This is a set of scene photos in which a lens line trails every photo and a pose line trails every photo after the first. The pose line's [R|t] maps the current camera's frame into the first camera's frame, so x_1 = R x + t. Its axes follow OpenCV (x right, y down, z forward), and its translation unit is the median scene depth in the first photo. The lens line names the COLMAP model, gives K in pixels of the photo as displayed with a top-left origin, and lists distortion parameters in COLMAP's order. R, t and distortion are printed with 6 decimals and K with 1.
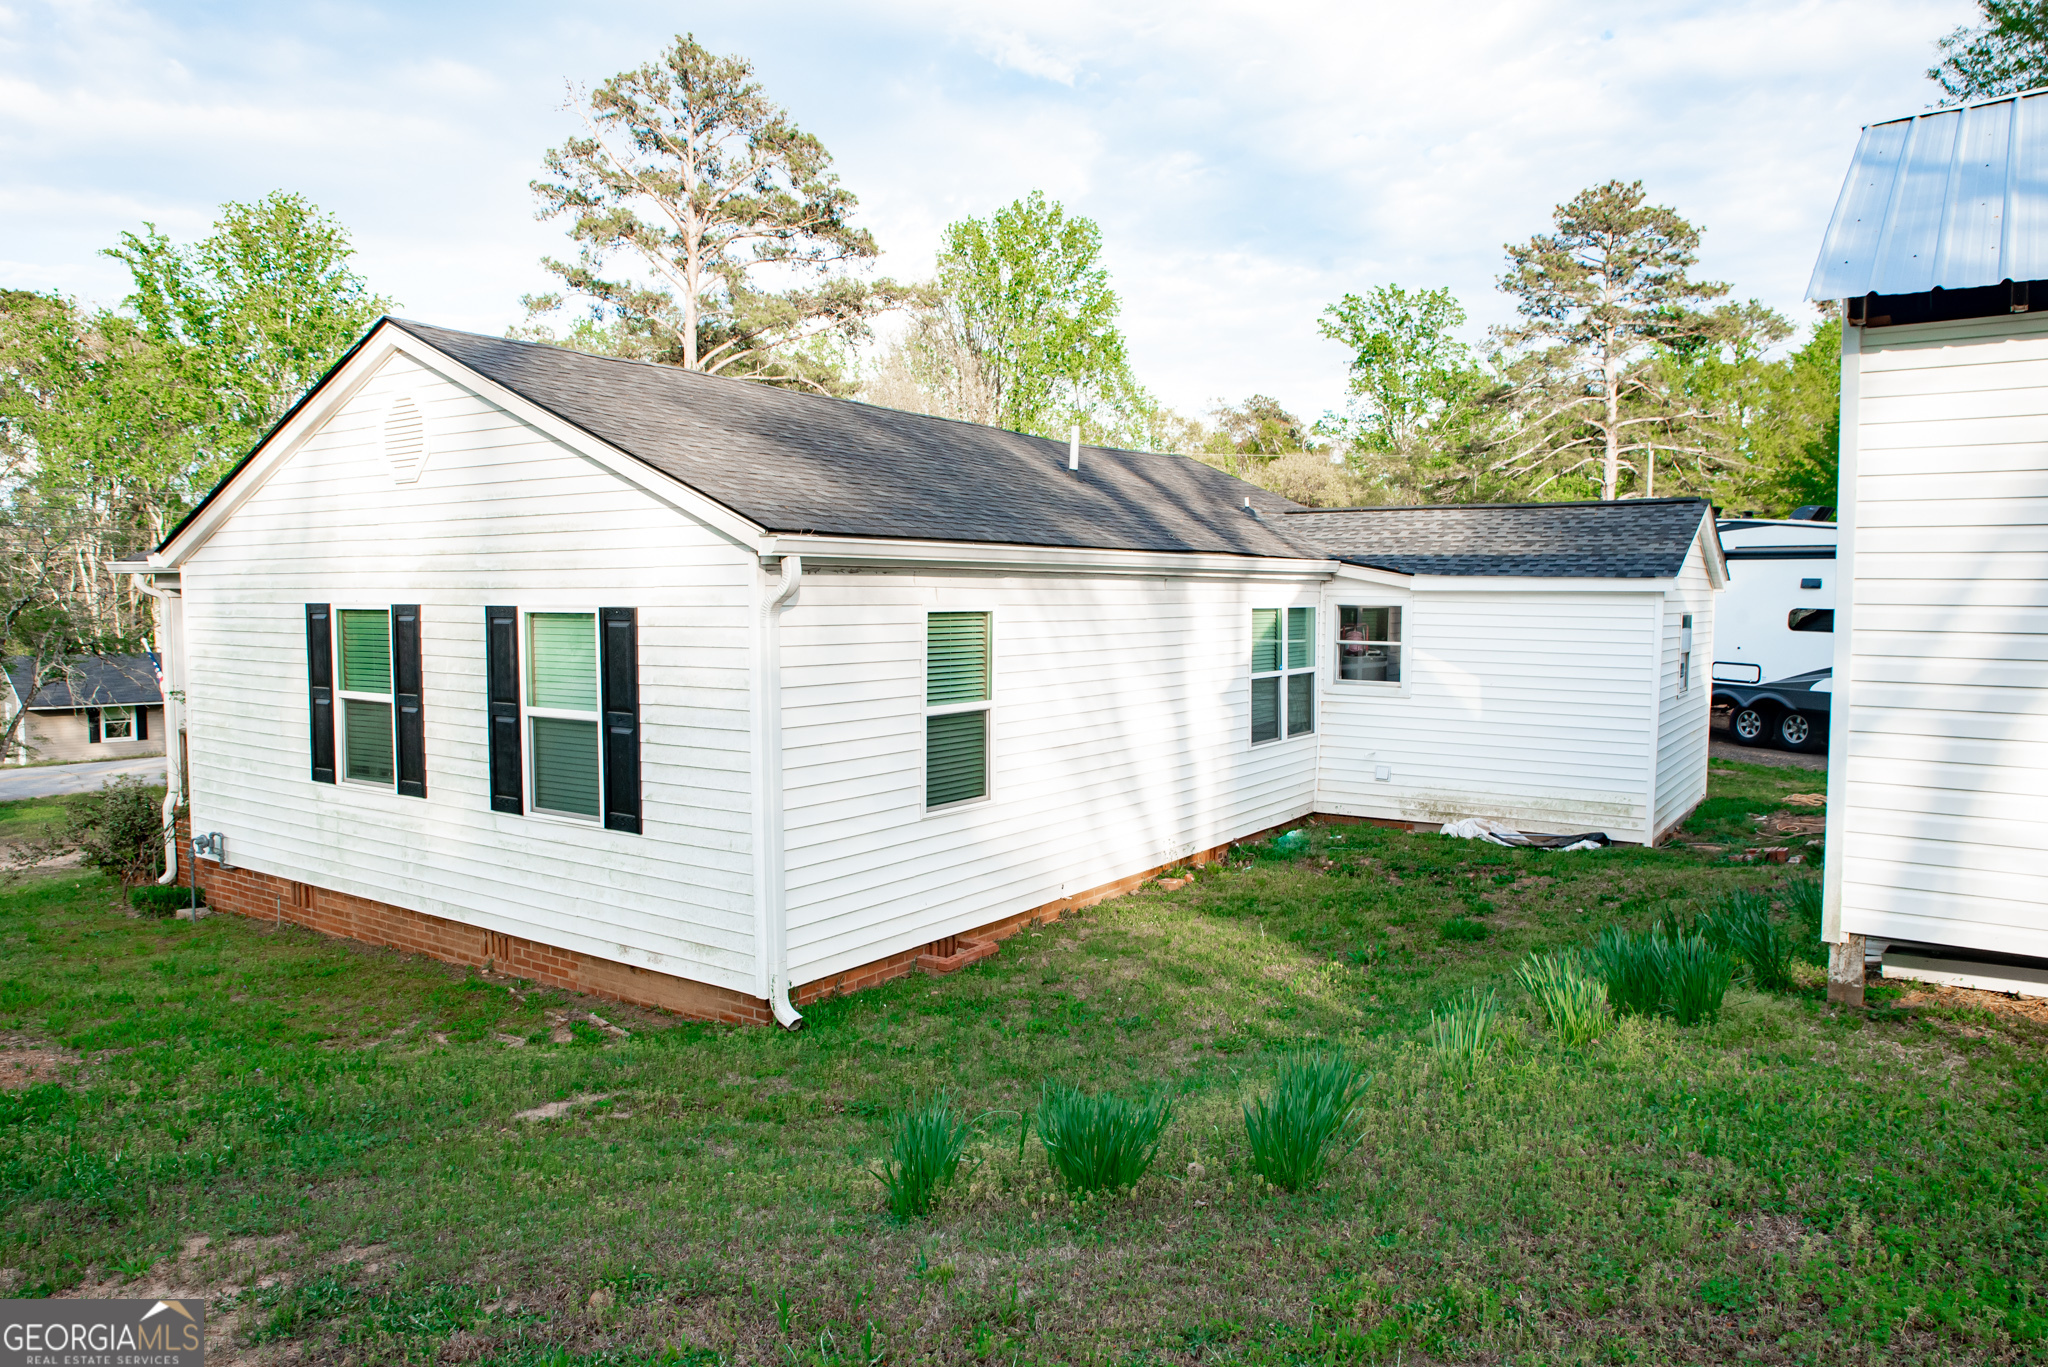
lens RADIAL K [[1383.4, 0, 1028.3], [0, 1383.4, 675.3], [0, 0, 1]] dist [-0.107135, 0.091645]
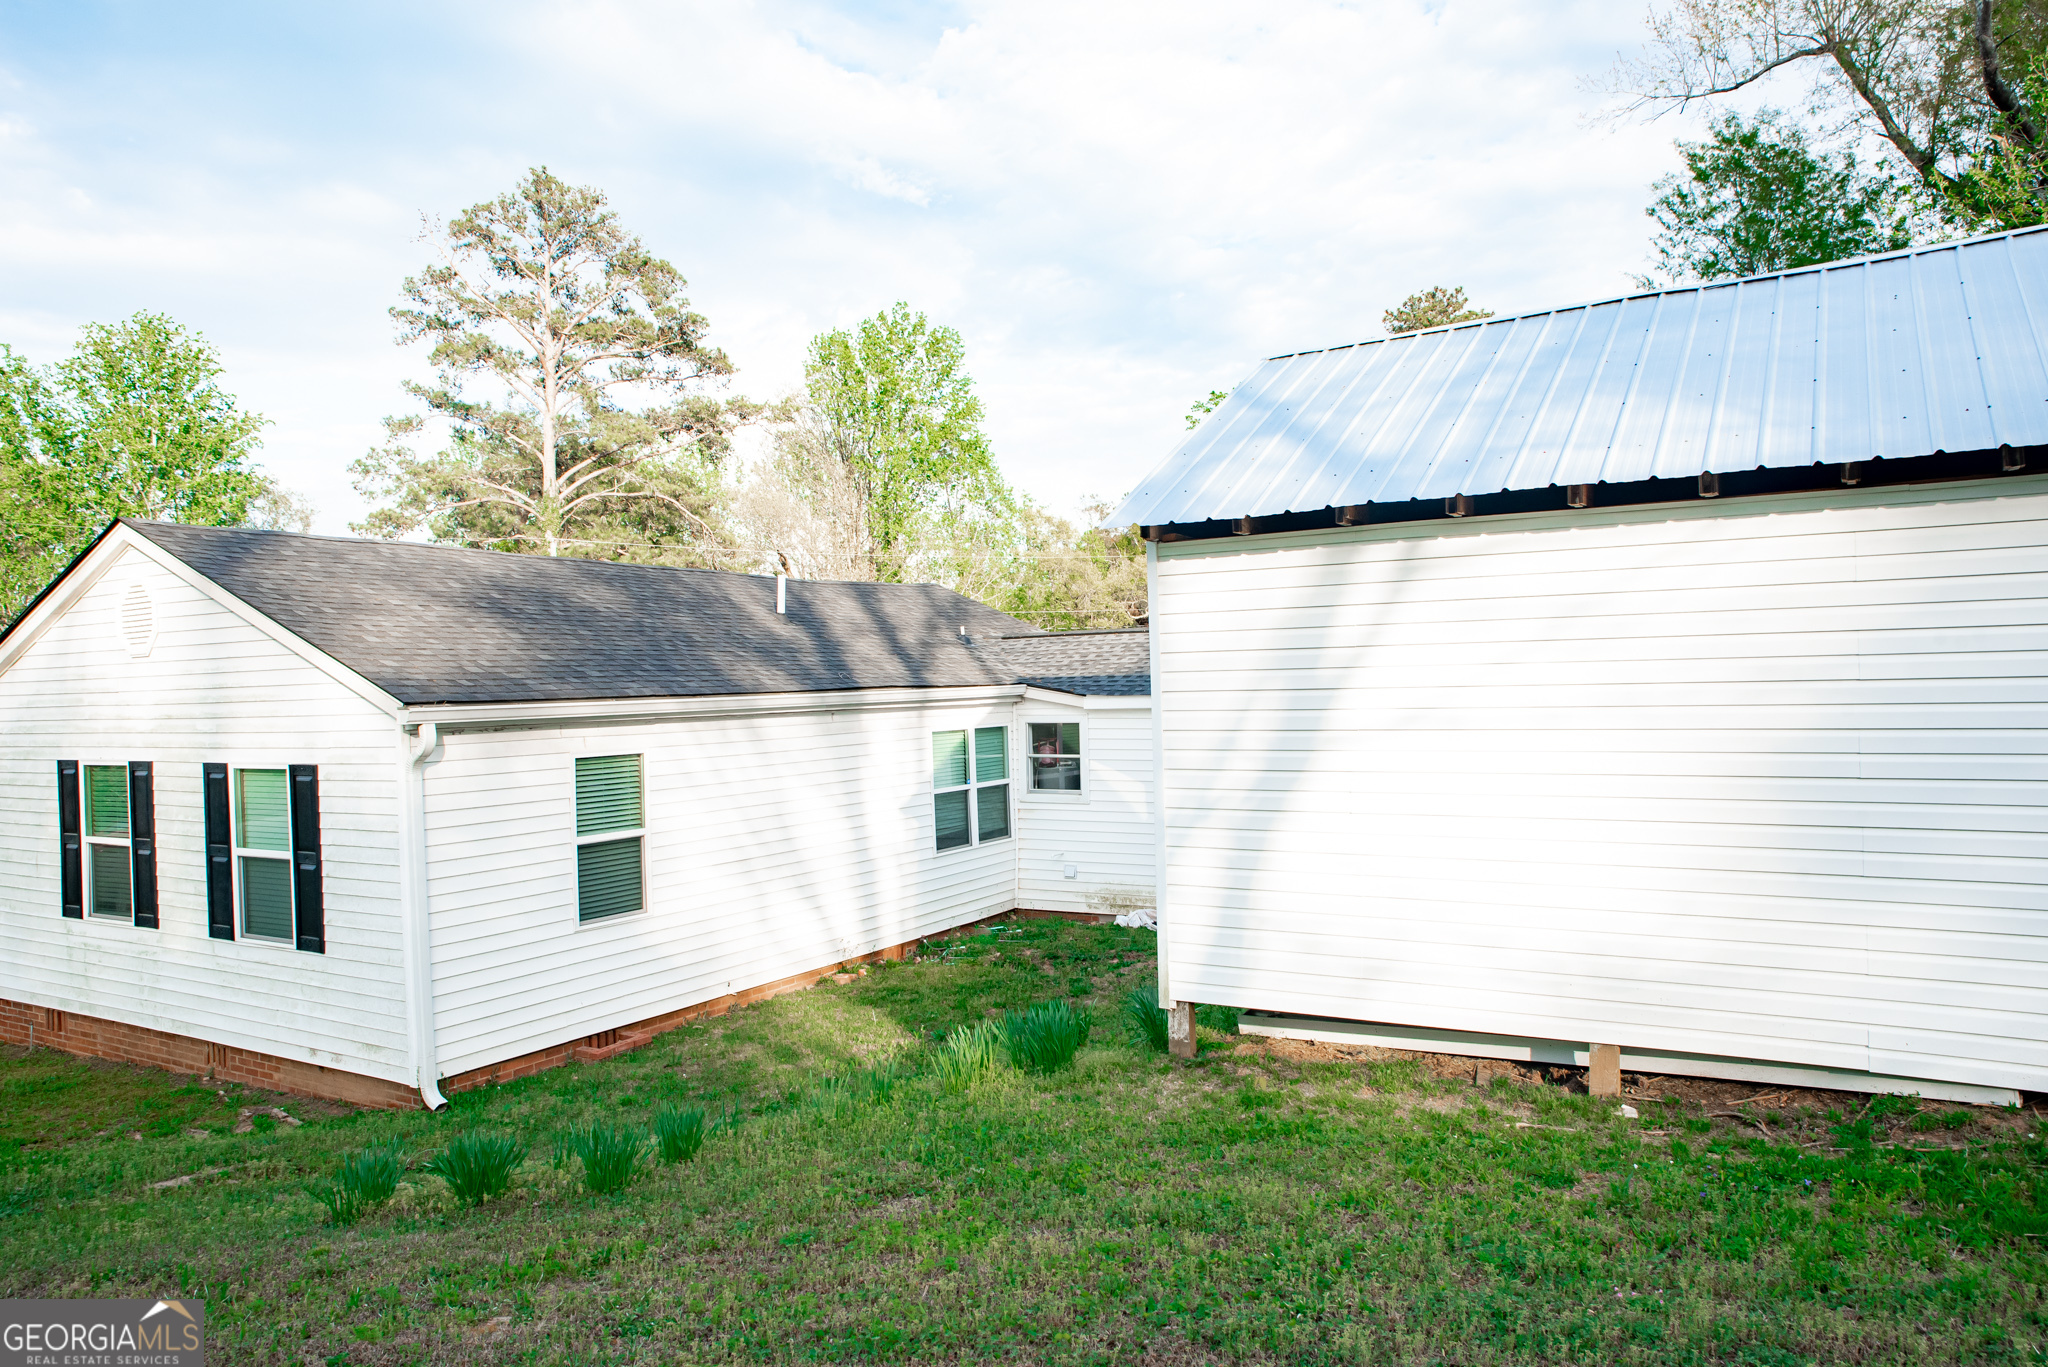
lens RADIAL K [[1383.4, 0, 1028.3], [0, 1383.4, 675.3], [0, 0, 1]] dist [-0.107135, 0.091645]
pose [[0.997211, -0.030257, 0.068226, 0.166711], [0.034703, 0.997285, -0.064953, -0.018414], [-0.066075, 0.067139, 0.995553, -0.148354]]
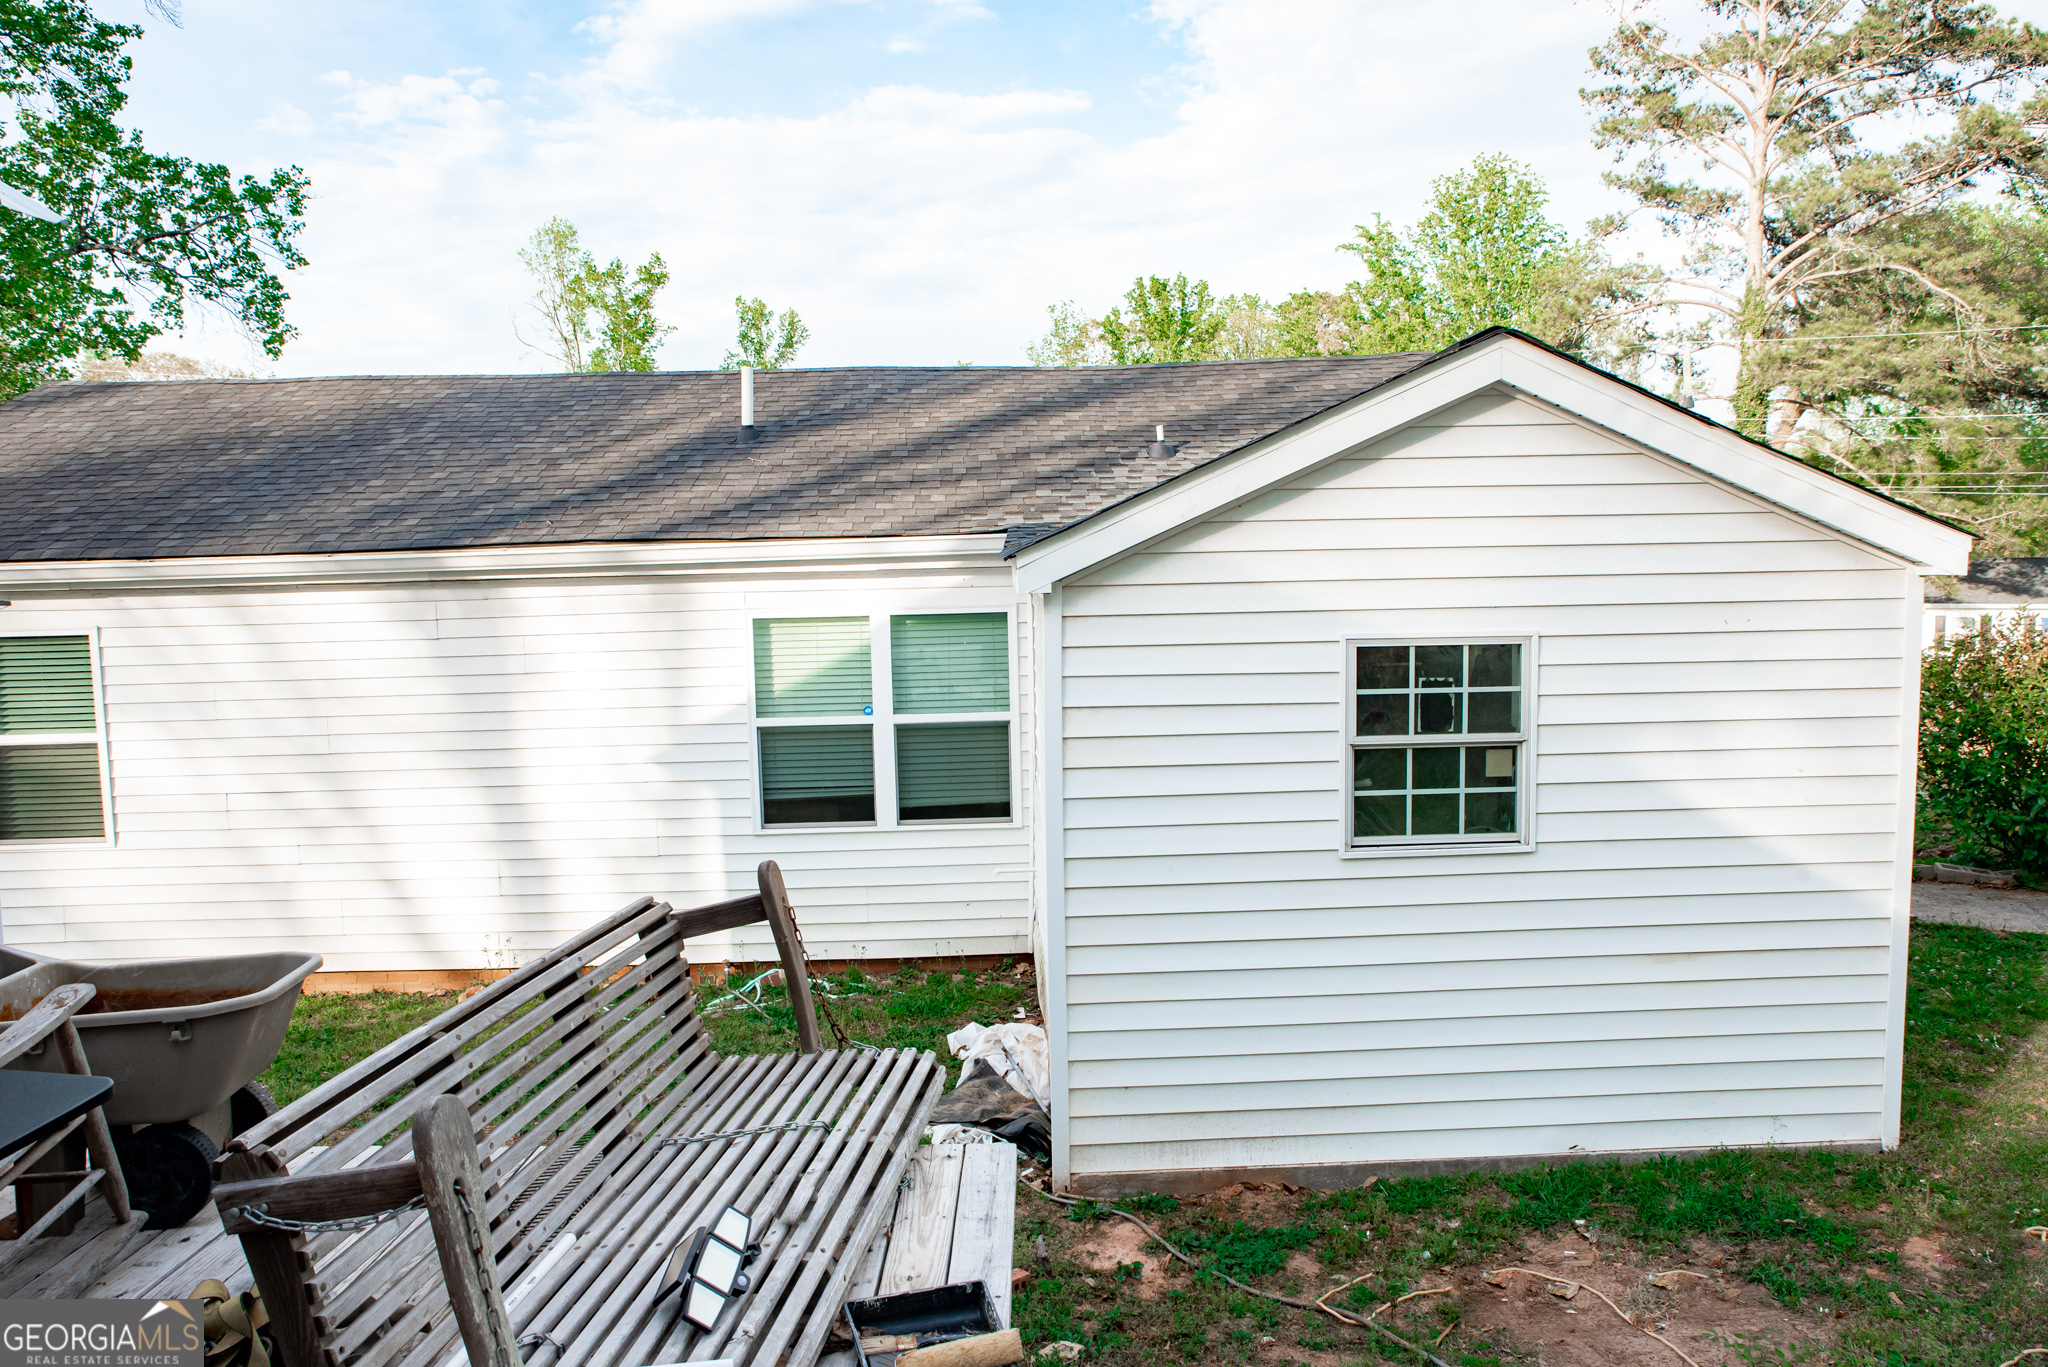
lens RADIAL K [[1404.0, 0, 1025.9], [0, 1404.0, 703.7], [0, 0, 1]] dist [-0.077843, 0.073477]
pose [[0.592110, 0.068792, -0.802916, 0.786730], [-0.025760, 0.997456, 0.066463, -0.057219], [0.805446, -0.018670, 0.592376, 0.718955]]
